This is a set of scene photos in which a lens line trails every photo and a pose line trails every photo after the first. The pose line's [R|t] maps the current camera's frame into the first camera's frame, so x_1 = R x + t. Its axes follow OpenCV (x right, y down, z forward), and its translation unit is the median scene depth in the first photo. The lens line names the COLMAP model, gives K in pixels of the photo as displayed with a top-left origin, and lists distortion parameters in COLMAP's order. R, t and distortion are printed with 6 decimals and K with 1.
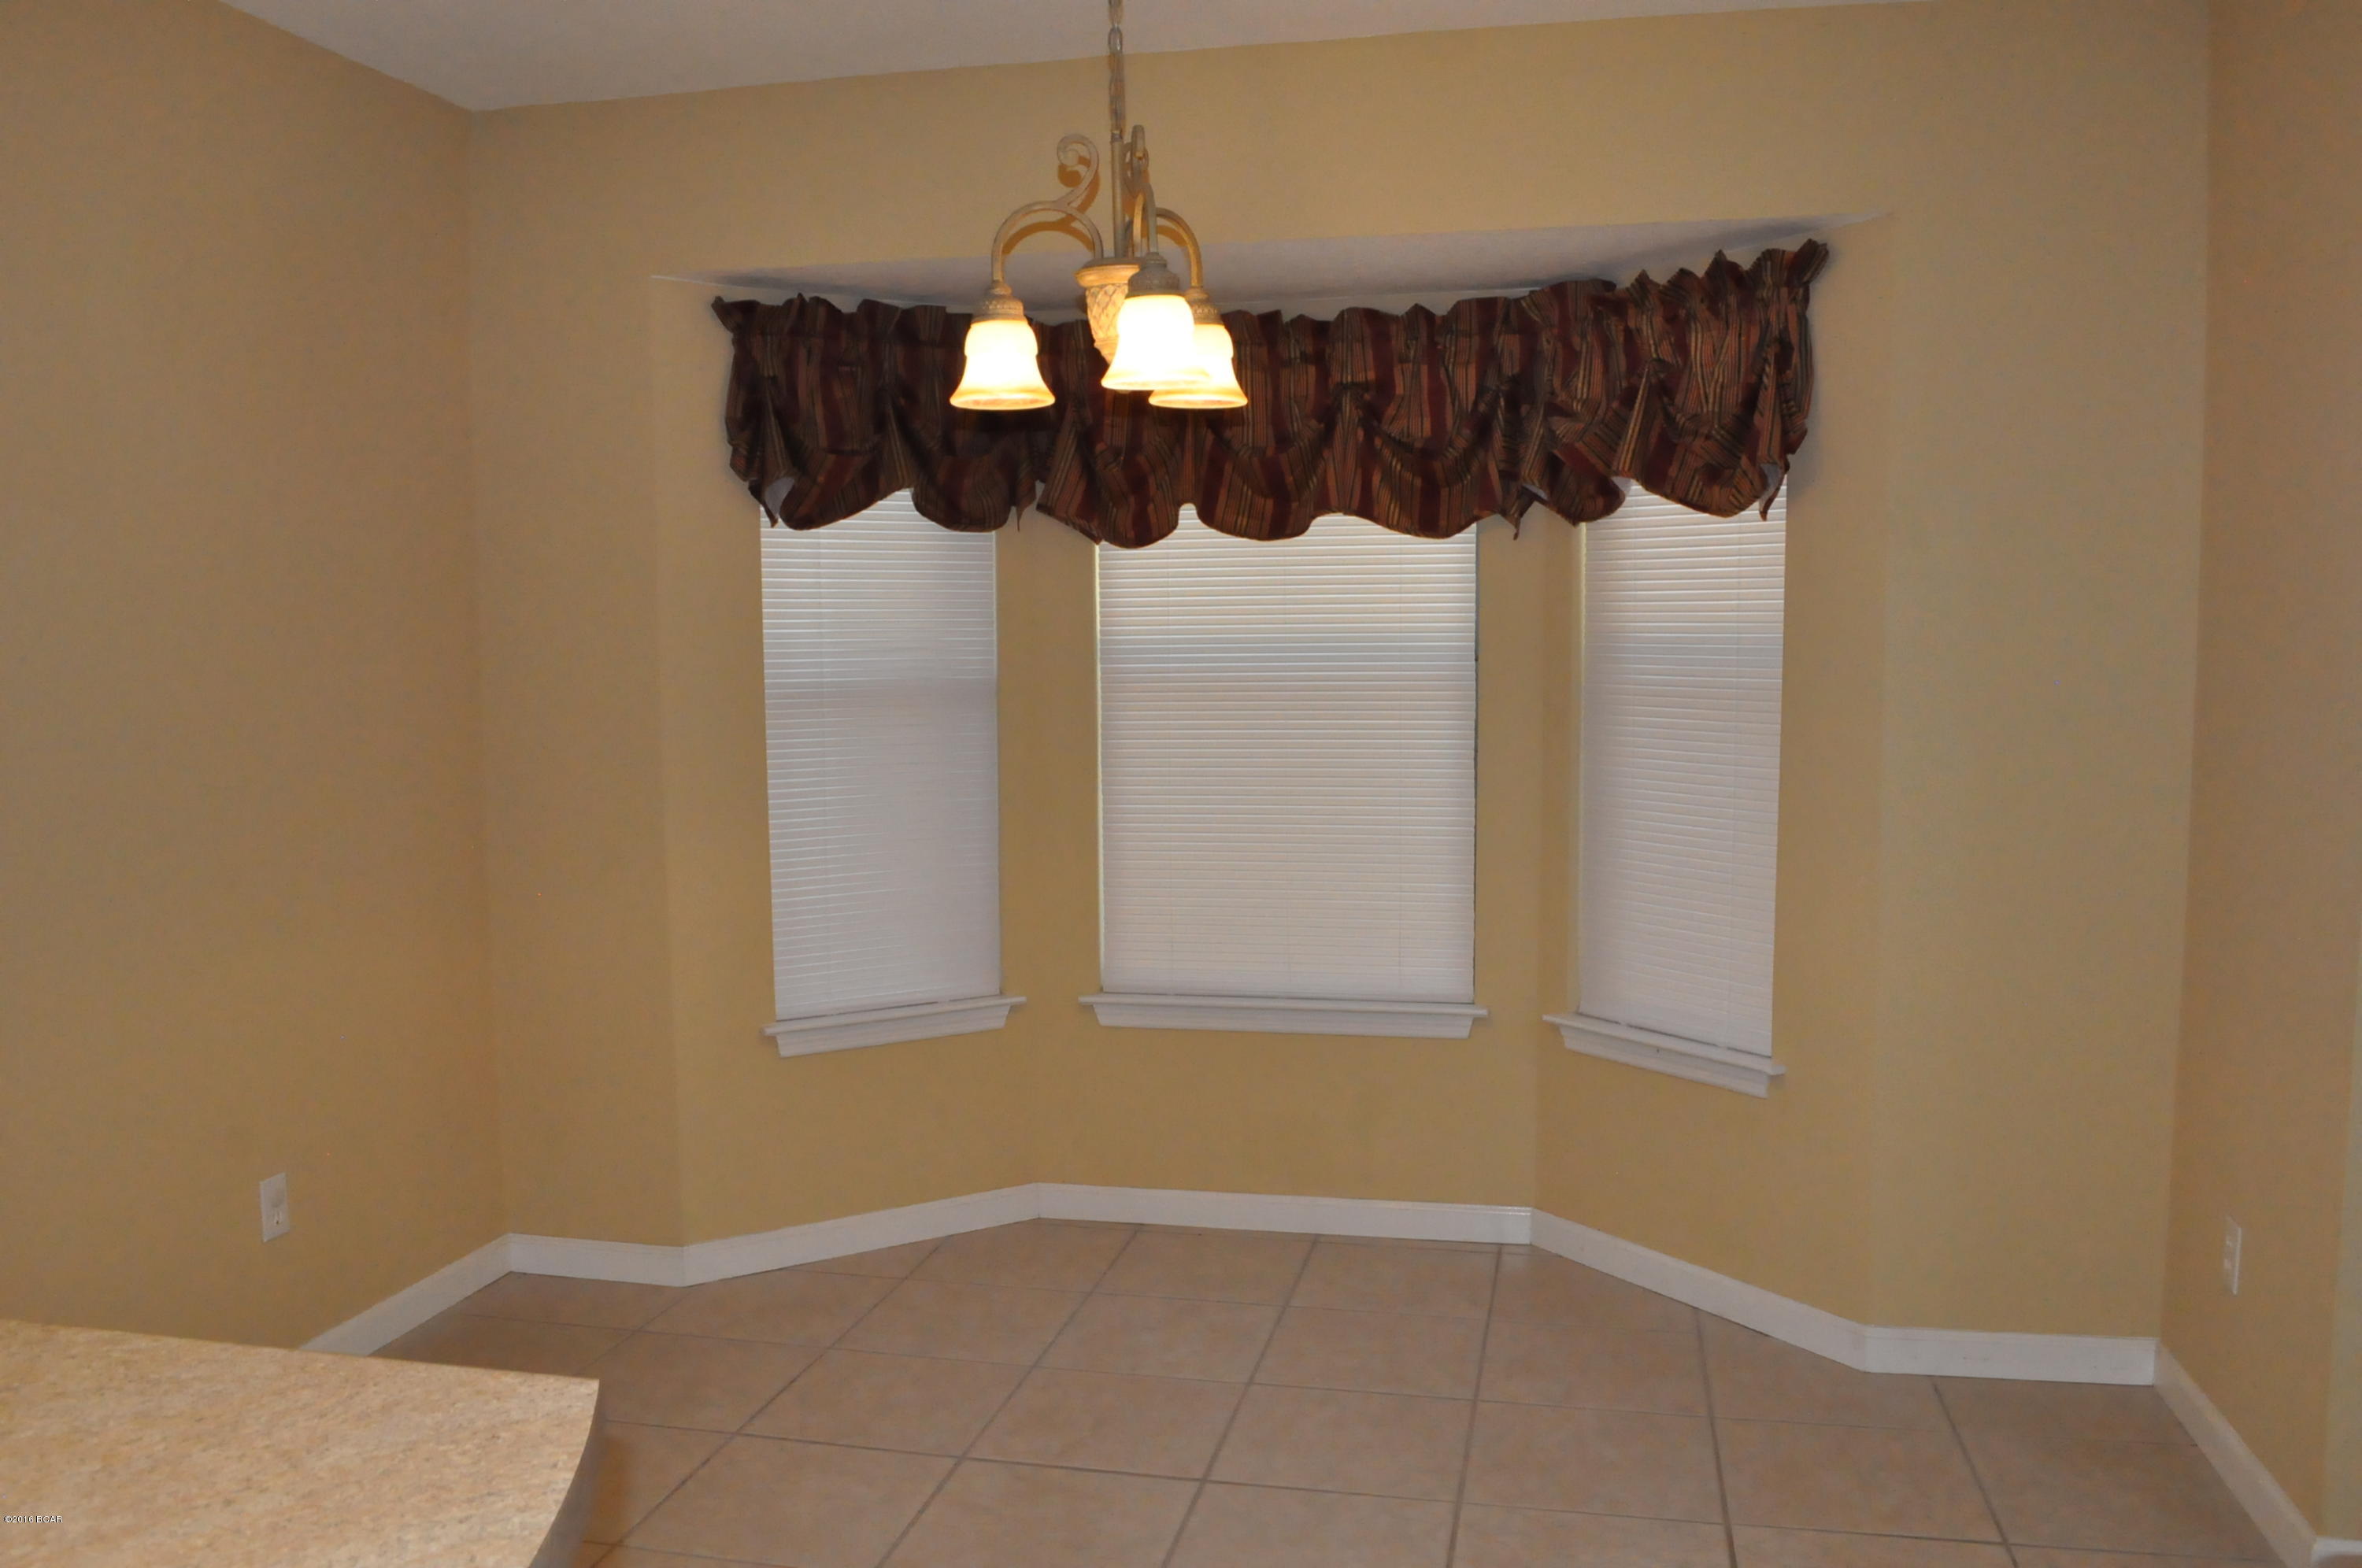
lens RADIAL K [[1883.3, 0, 1187.3], [0, 1883.3, 798.6], [0, 0, 1]] dist [-0.069438, -0.002495]
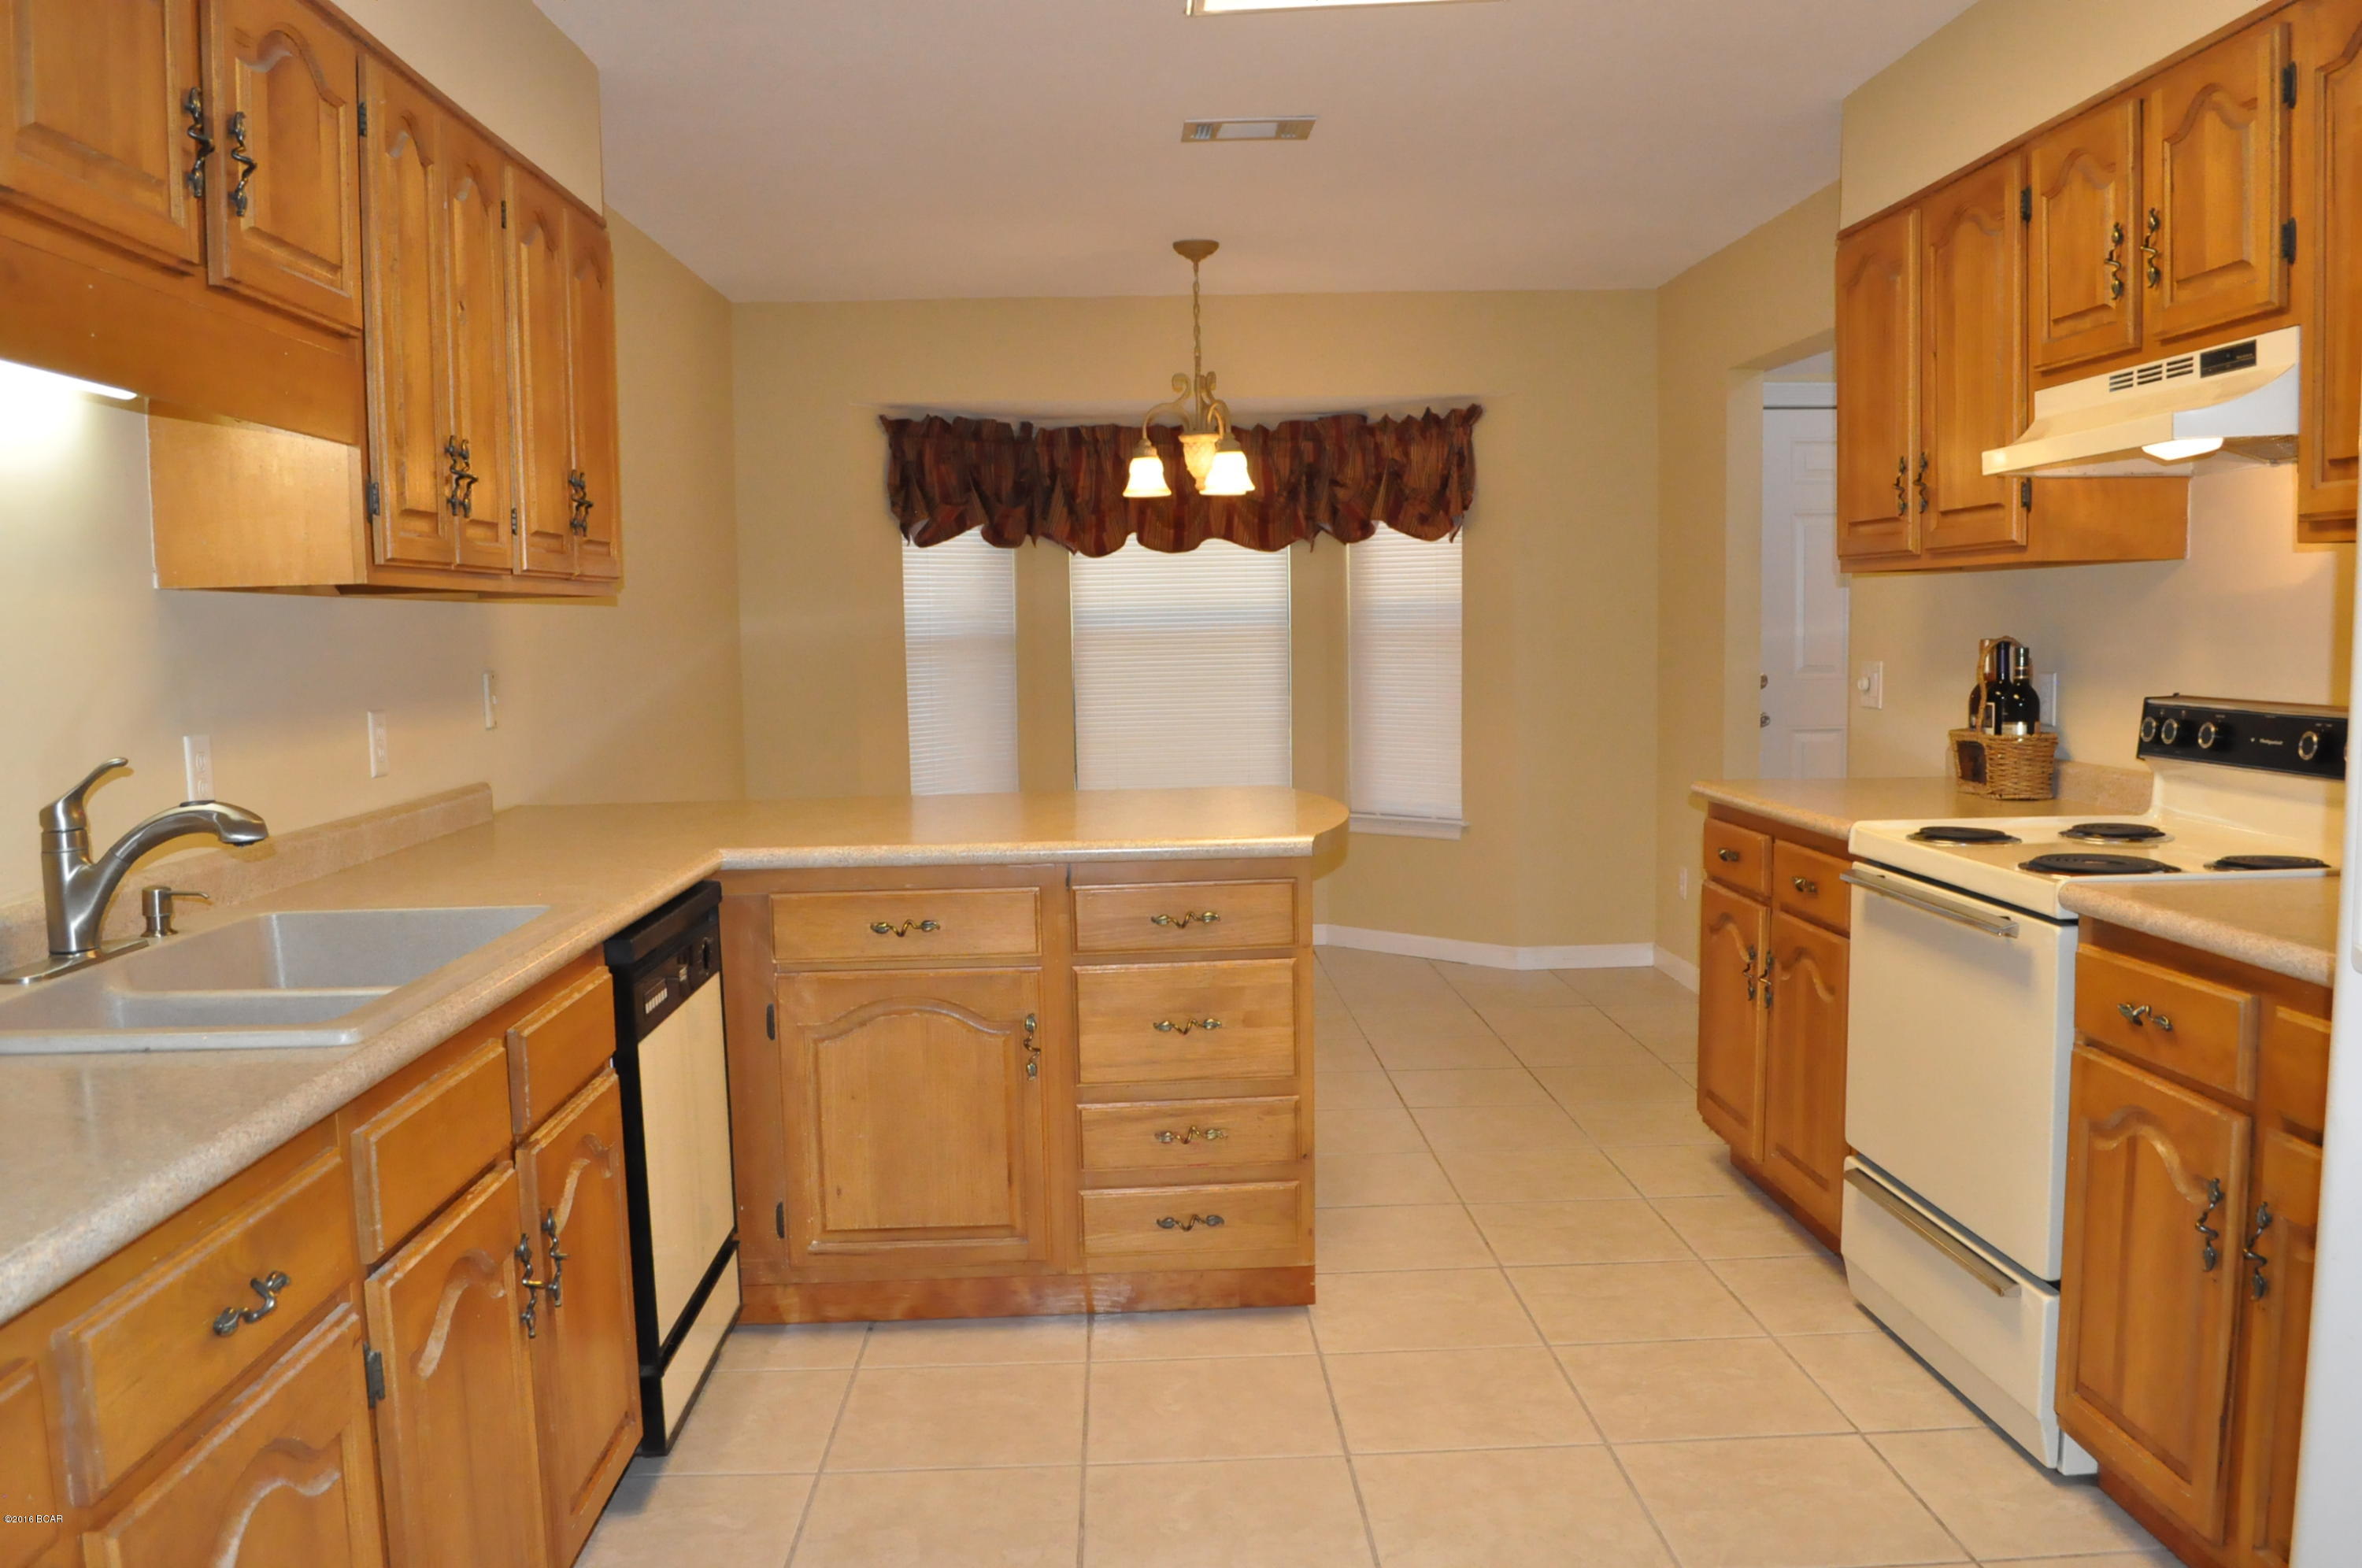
lens RADIAL K [[1883.3, 0, 1185.0], [0, 1883.3, 777.8], [0, 0, 1]] dist [-0.069438, -0.002495]
pose [[0.965246, -0.034222, 0.259091, -0.450614], [0.035218, 0.999379, 0.000798, 0.080745], [-0.258958, 0.008355, 0.965852, -0.780755]]
